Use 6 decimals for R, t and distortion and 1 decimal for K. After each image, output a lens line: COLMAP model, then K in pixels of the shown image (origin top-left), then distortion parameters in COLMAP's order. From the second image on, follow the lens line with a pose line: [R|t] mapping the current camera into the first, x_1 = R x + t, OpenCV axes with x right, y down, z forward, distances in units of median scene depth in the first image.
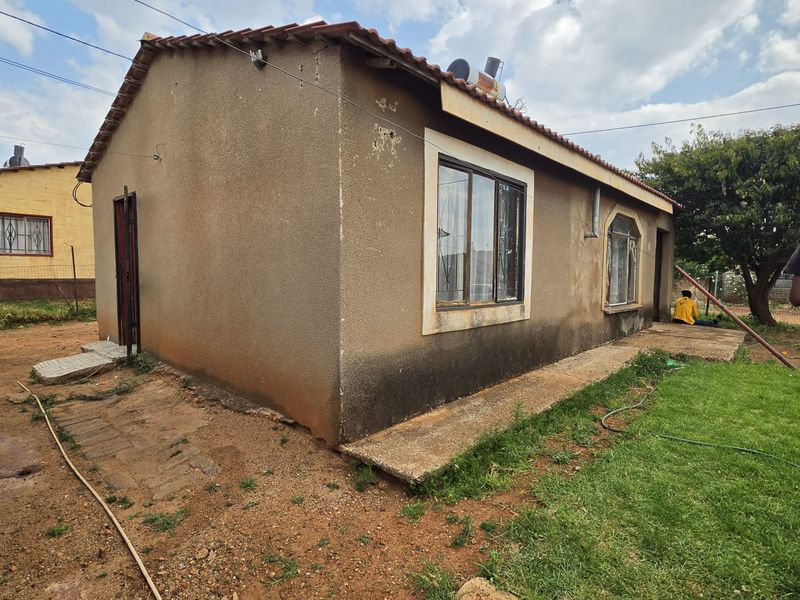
lens RADIAL K [[447.7, 0, 401.6], [0, 447.7, 300.1], [0, 0, 1]] dist [0.007658, 0.001861]
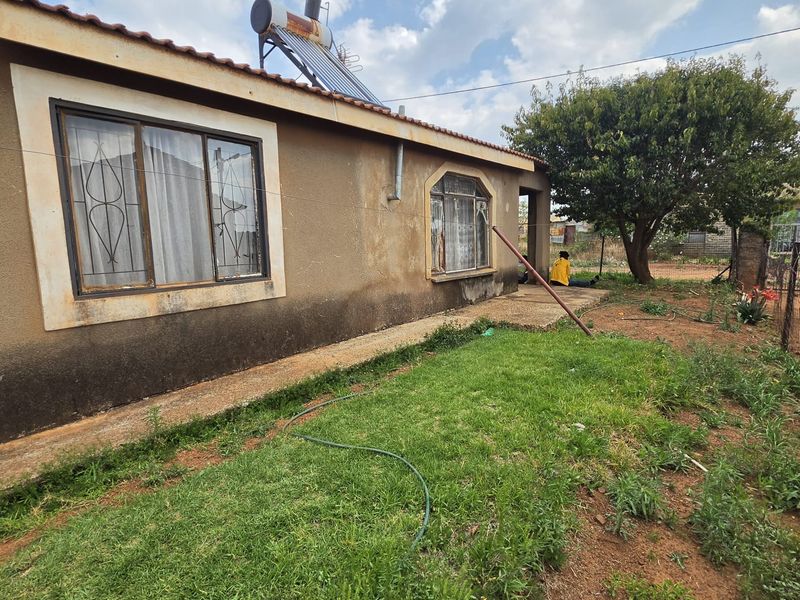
lens RADIAL K [[447.7, 0, 397.9], [0, 447.7, 299.7], [0, 0, 1]] dist [0.007658, 0.001861]
pose [[0.996845, -0.048362, 0.062935, 0.390719], [0.043762, 0.996406, 0.072521, -0.005196], [-0.066217, -0.069538, 0.995379, 0.096236]]
